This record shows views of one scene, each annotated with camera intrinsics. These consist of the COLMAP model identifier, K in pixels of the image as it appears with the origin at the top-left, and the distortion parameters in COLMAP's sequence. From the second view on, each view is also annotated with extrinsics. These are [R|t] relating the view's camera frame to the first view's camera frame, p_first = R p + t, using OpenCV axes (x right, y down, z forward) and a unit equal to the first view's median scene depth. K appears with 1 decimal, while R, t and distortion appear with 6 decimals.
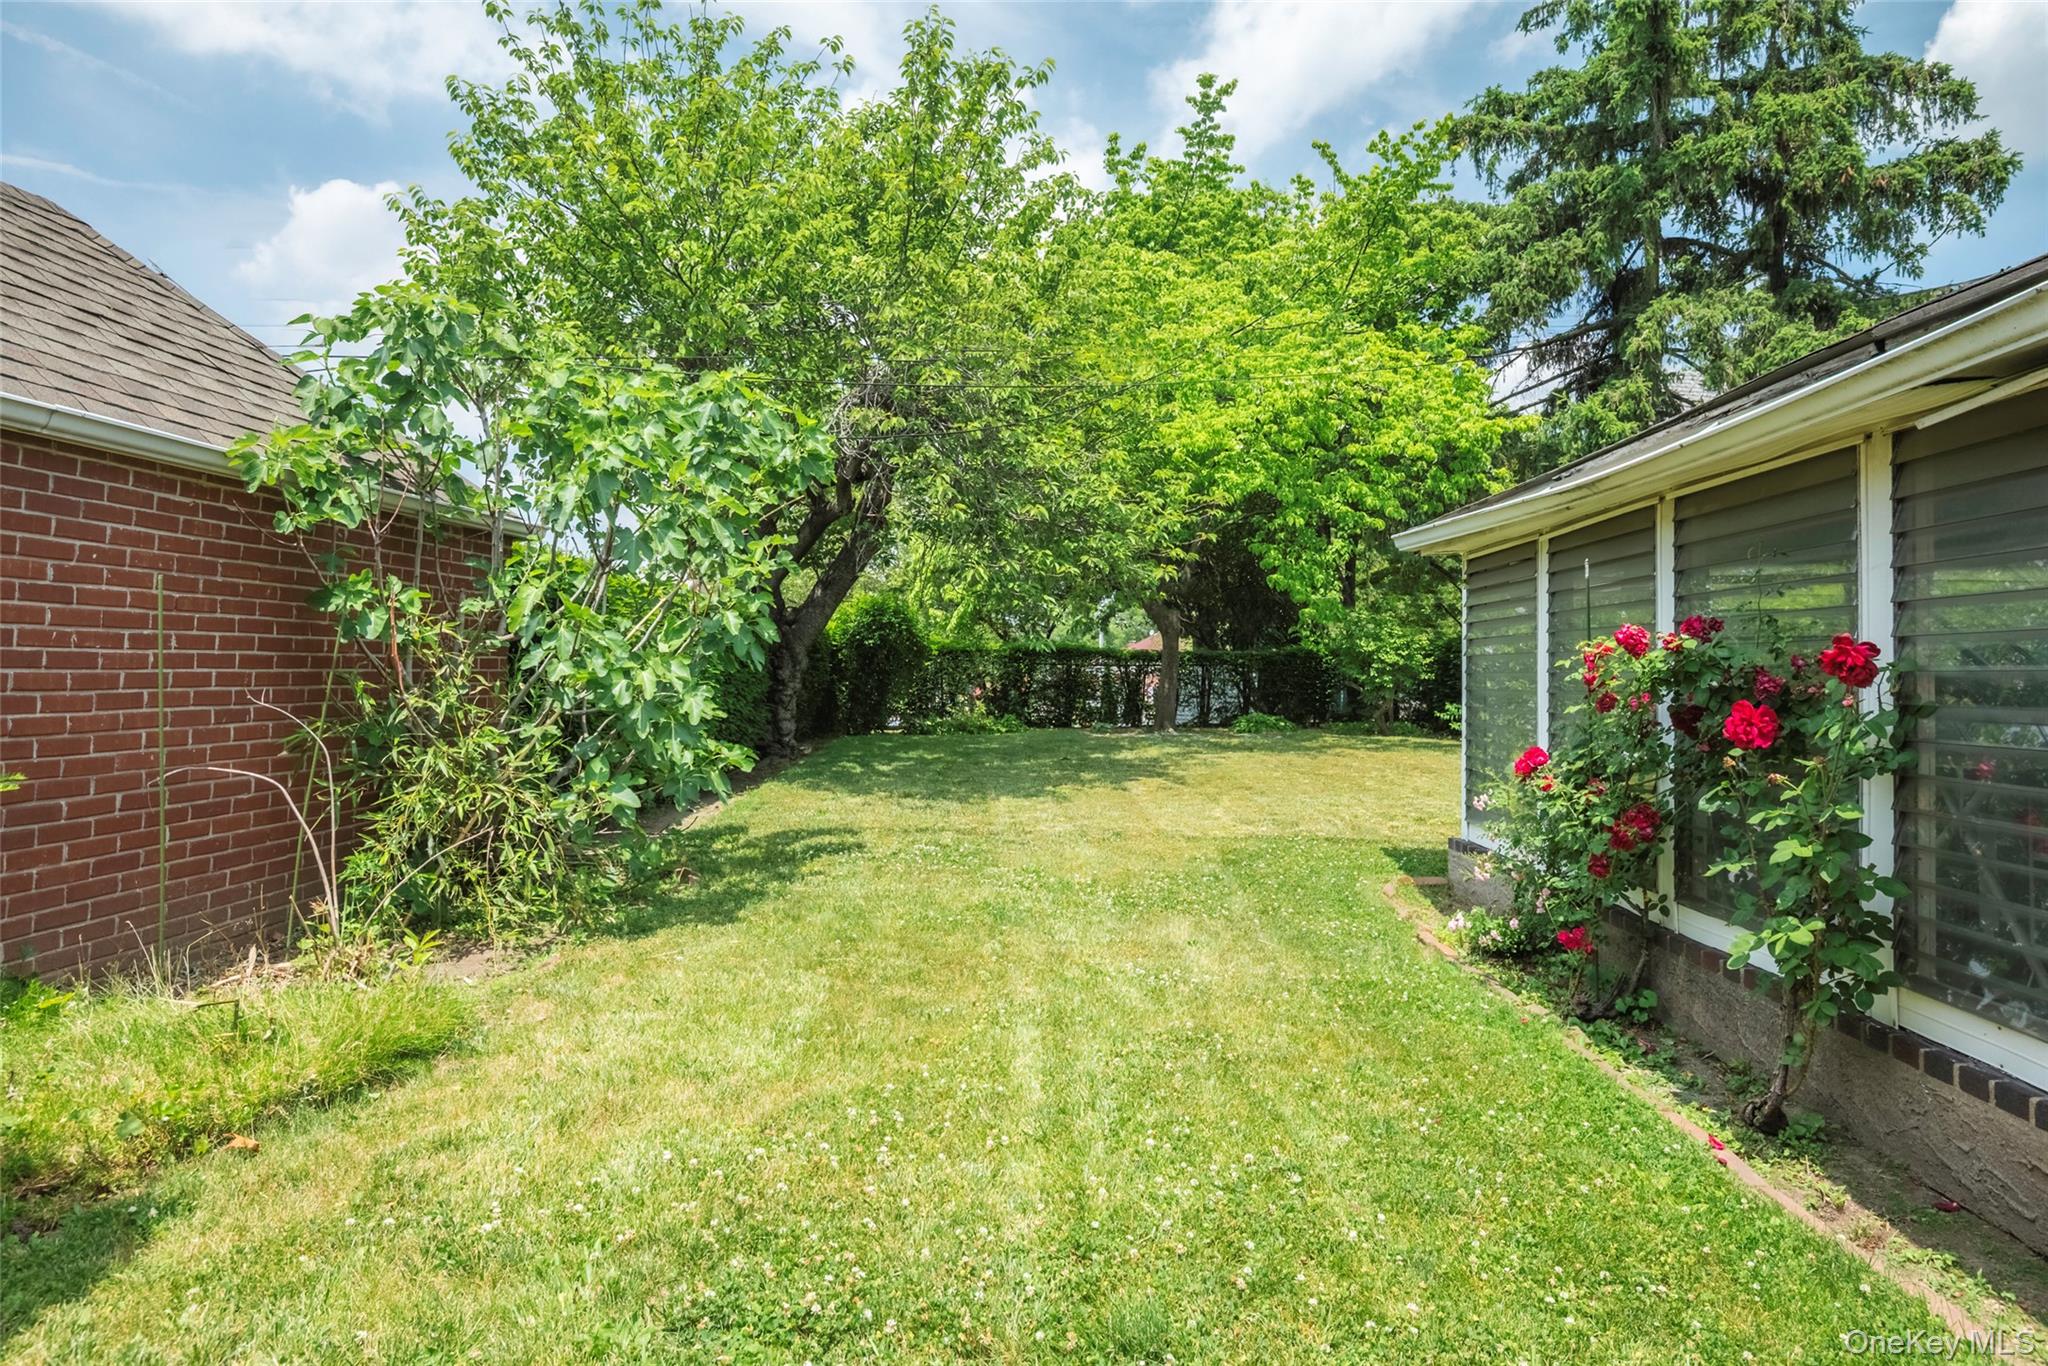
lens RADIAL K [[1062.5, 0, 1024.8], [0, 1062.5, 674.6], [0, 0, 1]] dist [-0.000417, -0.000232]
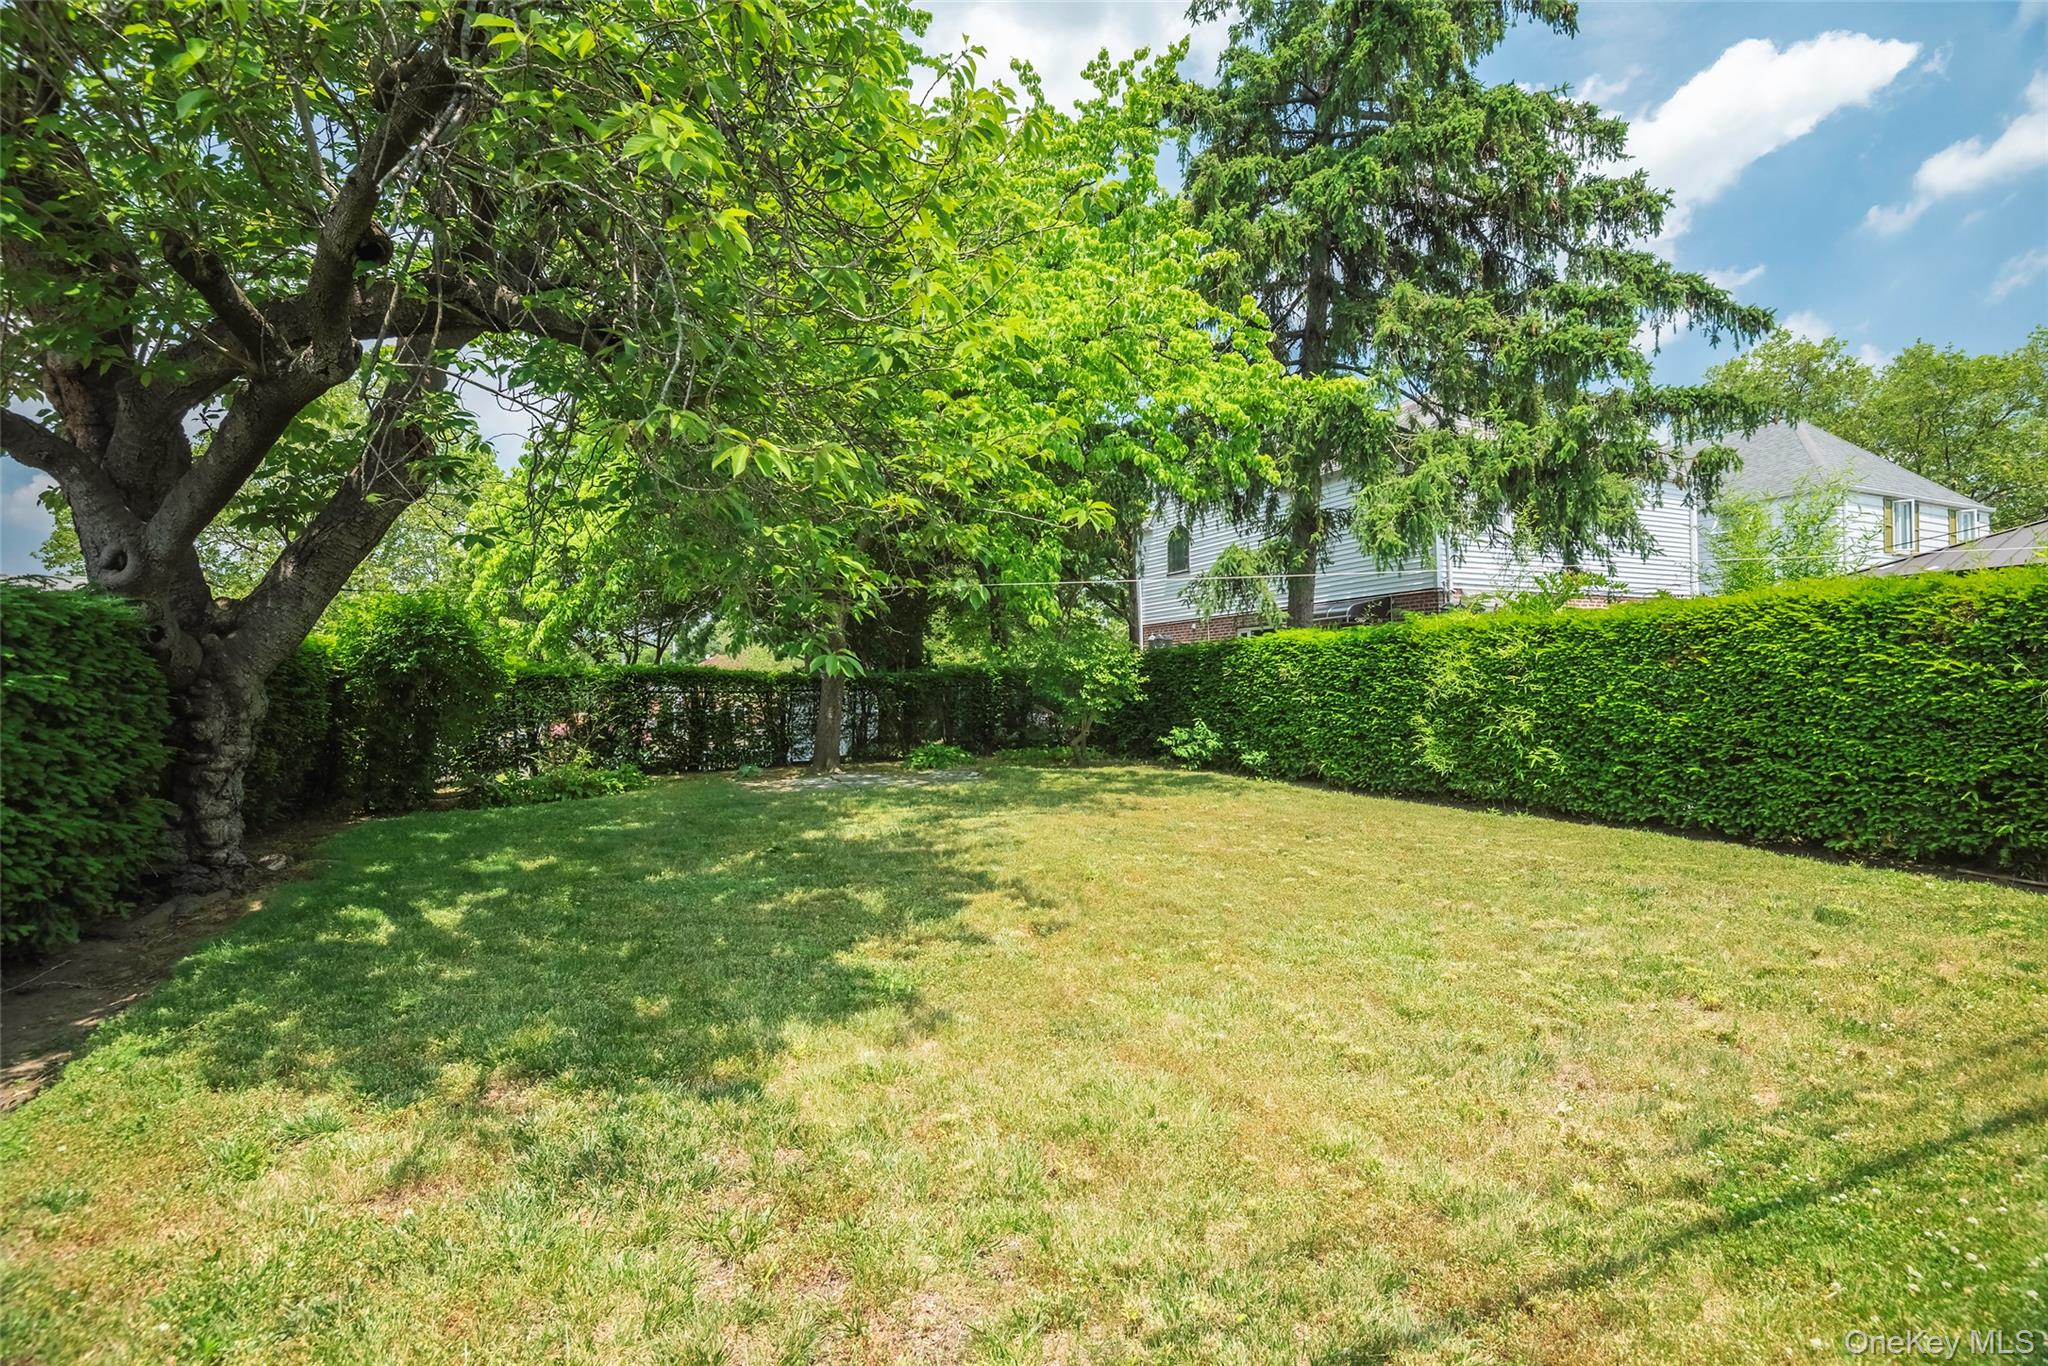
lens RADIAL K [[962.7, 0, 1020.8], [0, 962.7, 692.5], [0, 0, 1]] dist [-0.011830, -0.000228]
pose [[0.908288, -0.023176, 0.417703, -0.047644], [0.023760, 0.999710, 0.003803, -0.007882], [-0.417671, 0.006471, 0.908575, 0.314082]]
